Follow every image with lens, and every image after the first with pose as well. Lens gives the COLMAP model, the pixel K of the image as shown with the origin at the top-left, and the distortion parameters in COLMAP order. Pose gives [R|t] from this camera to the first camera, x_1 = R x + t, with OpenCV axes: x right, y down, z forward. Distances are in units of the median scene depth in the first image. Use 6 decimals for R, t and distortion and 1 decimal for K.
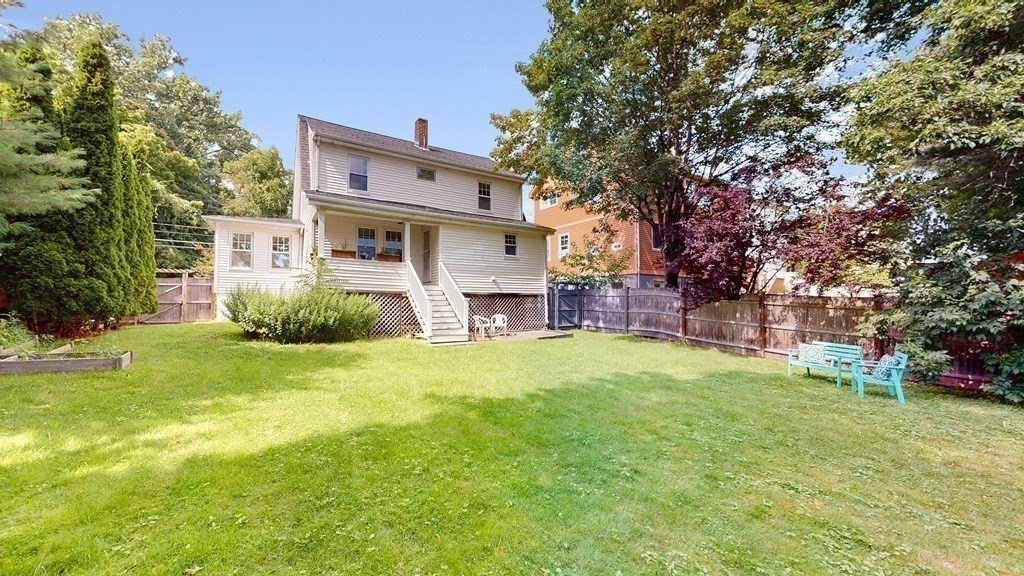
lens RADIAL K [[382.1, 0, 512.4], [0, 382.1, 291.7], [0, 0, 1]] dist [0.003611, 0.000102]
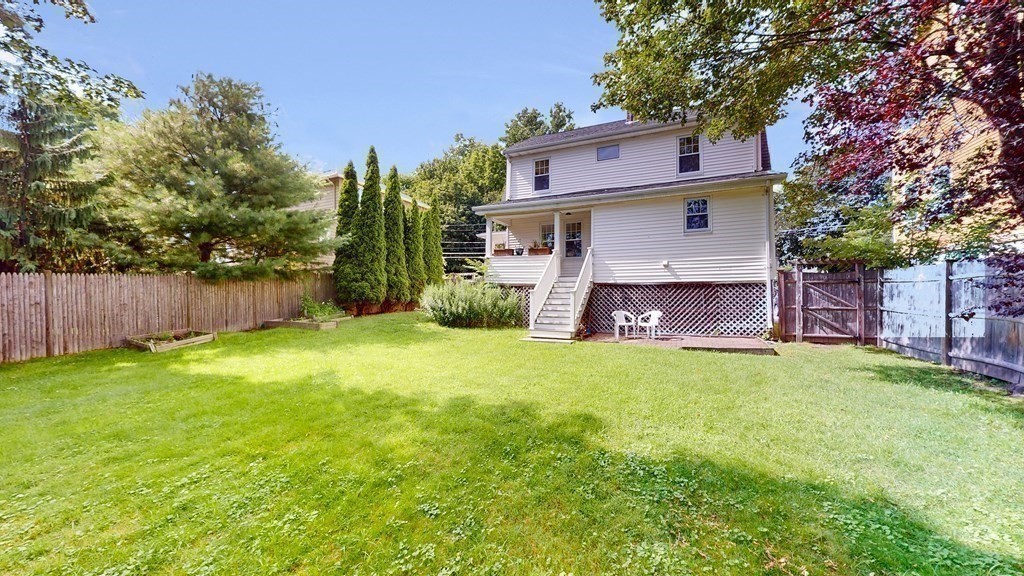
lens RADIAL K [[382.1, 0, 512.5], [0, 382.1, 291.3], [0, 0, 1]] dist [0.003611, 0.000102]
pose [[0.521857, -0.011284, -0.852958, 0.431530], [0.021339, 0.999772, -0.000171, 0.013885], [0.852766, -0.018112, 0.521979, 0.344553]]
